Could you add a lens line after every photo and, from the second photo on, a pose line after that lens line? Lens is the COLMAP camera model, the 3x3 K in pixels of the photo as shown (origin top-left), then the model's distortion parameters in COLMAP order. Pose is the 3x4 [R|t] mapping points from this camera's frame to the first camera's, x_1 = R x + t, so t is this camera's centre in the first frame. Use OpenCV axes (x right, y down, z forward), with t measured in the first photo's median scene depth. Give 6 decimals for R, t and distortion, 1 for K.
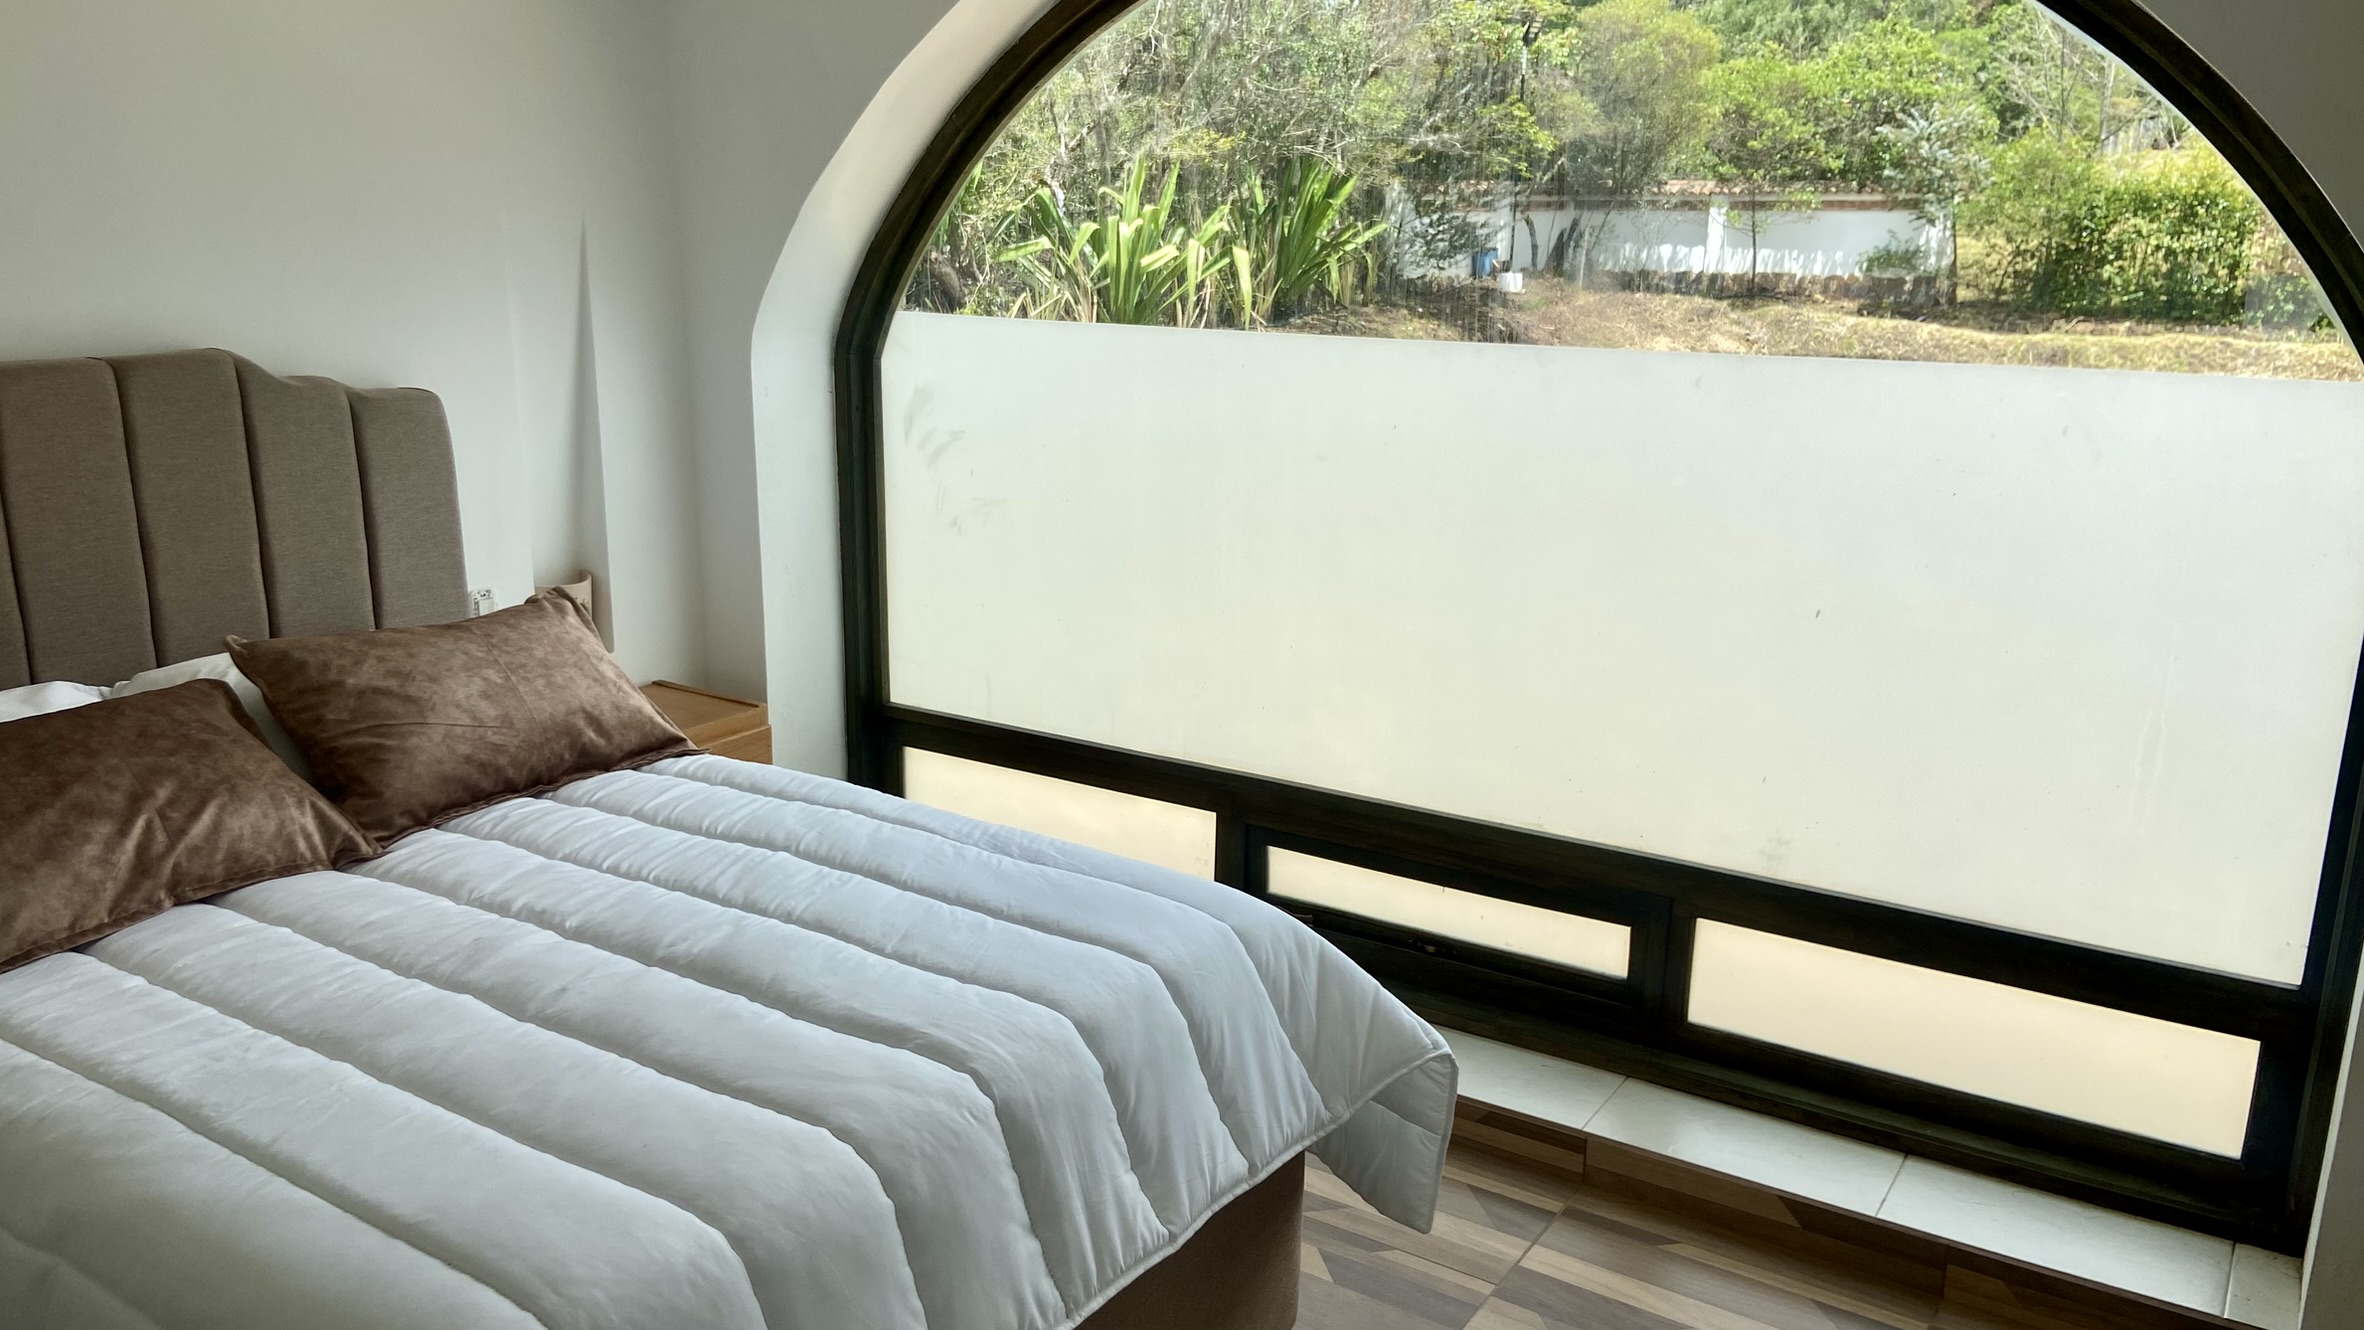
lens RADIAL K [[1766.5, 0, 1182.0], [0, 1766.5, 665.0], [0, 0, 1]] dist [0.123218, -0.174091]
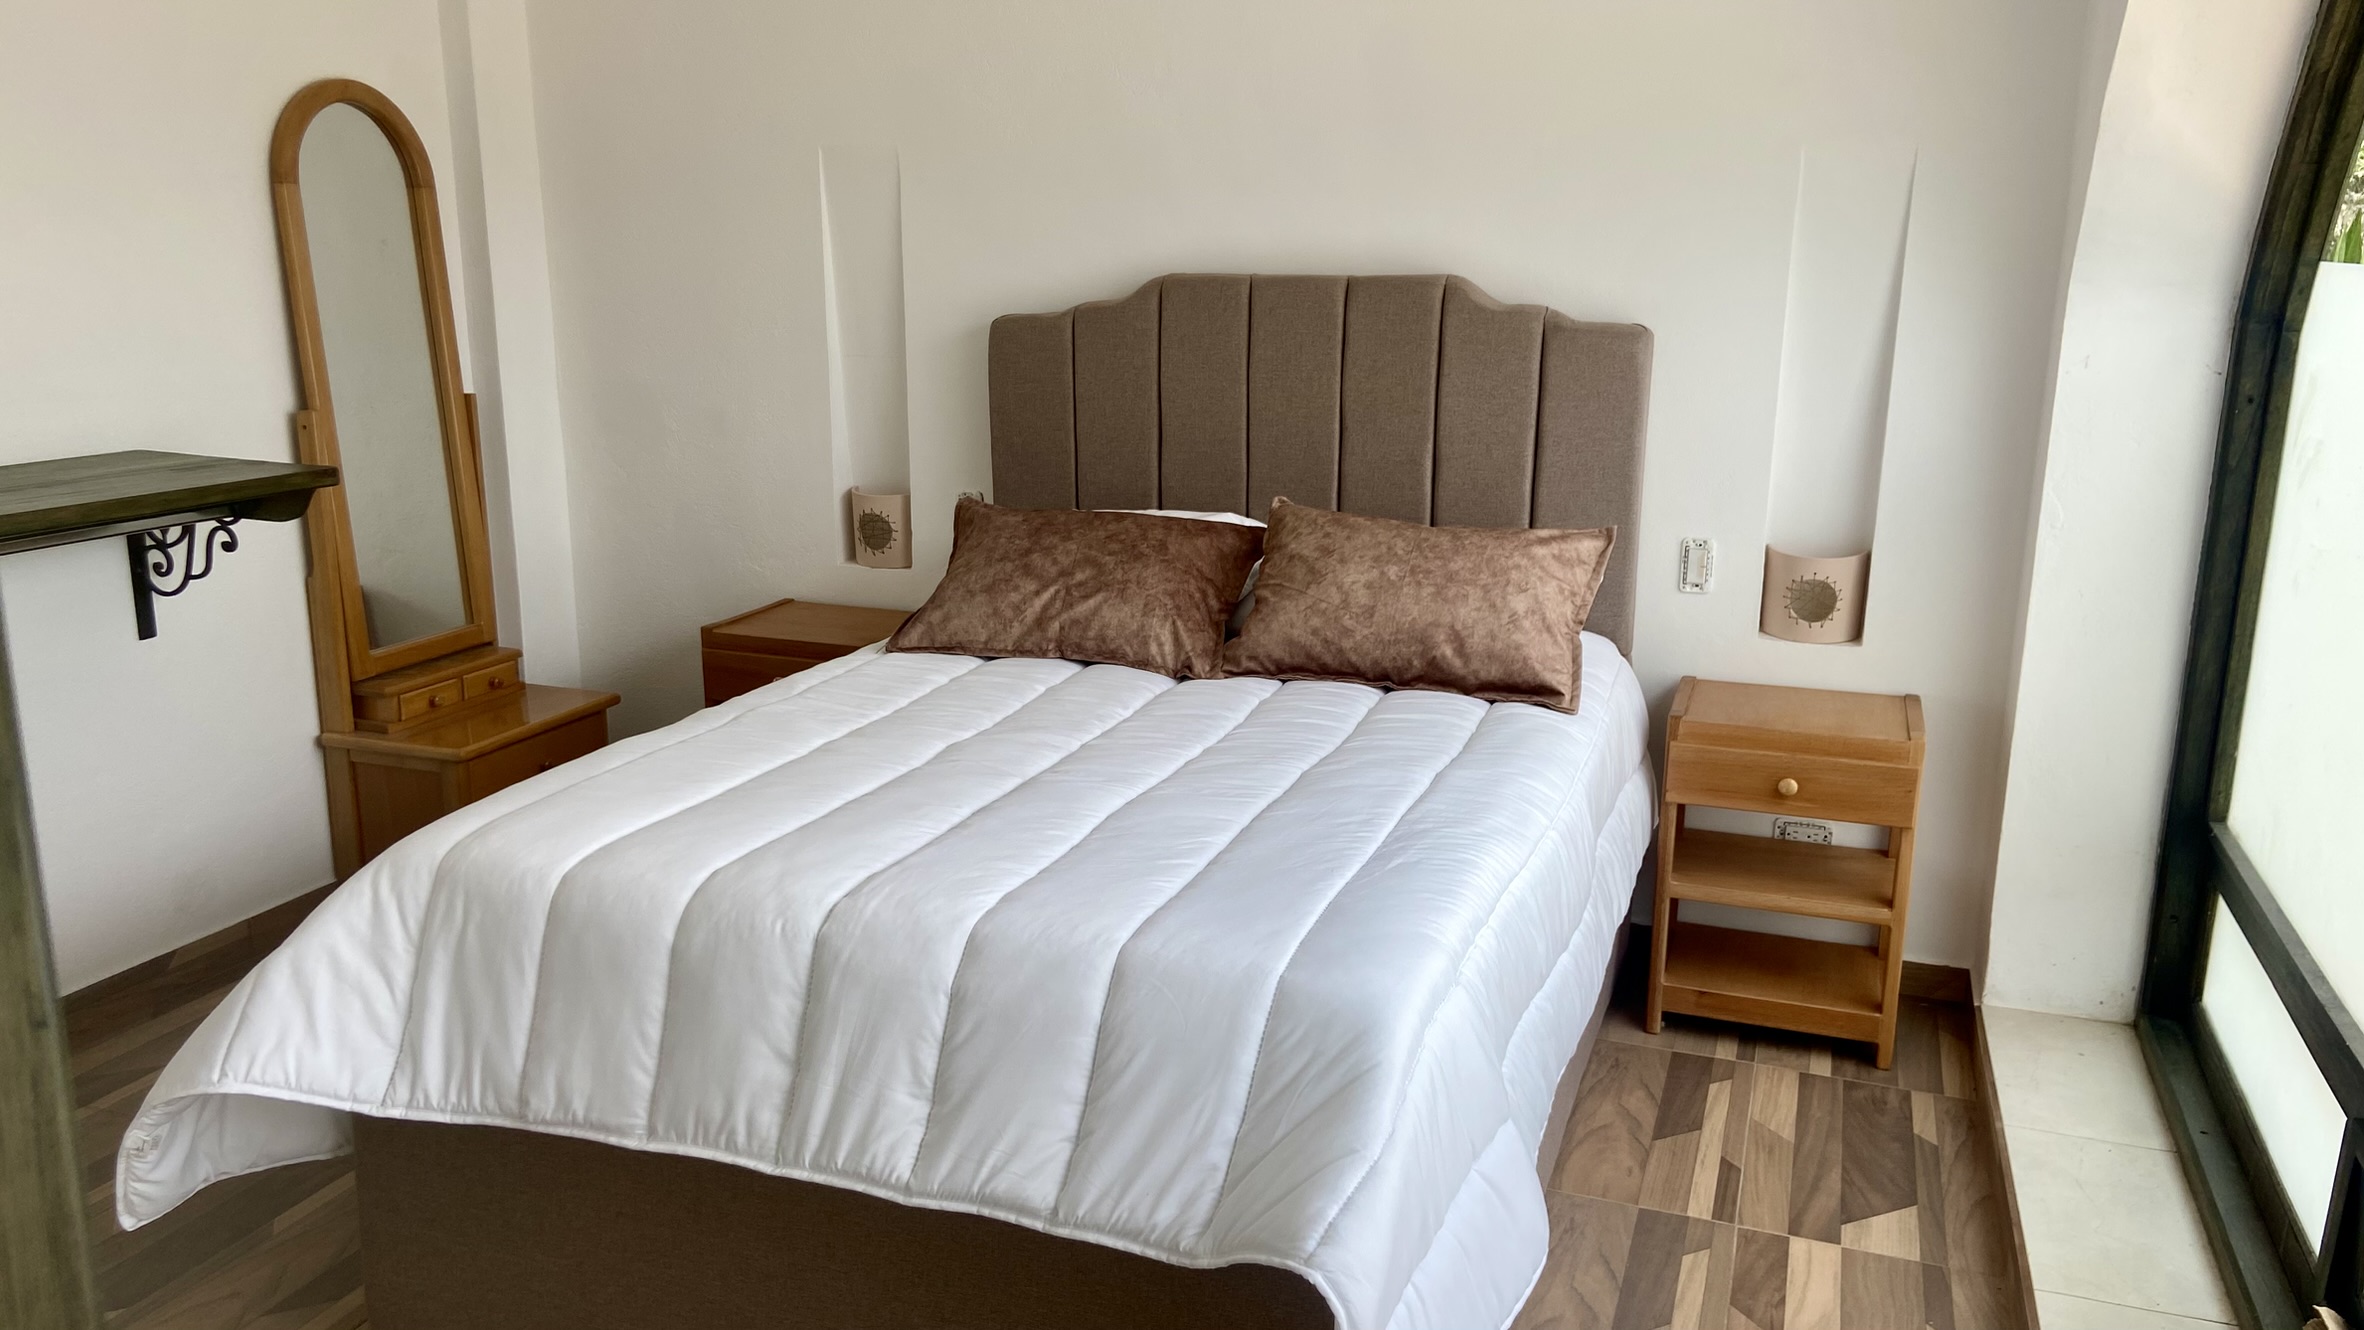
lens RADIAL K [[1766.5, 0, 1182.0], [0, 1766.5, 665.0], [0, 0, 1]] dist [0.123218, -0.174091]
pose [[0.222876, 0.207282, -0.952555, 0.674716], [-0.243076, 0.958086, 0.151611, -0.078649], [0.944055, 0.197753, 0.263919, 0.698578]]
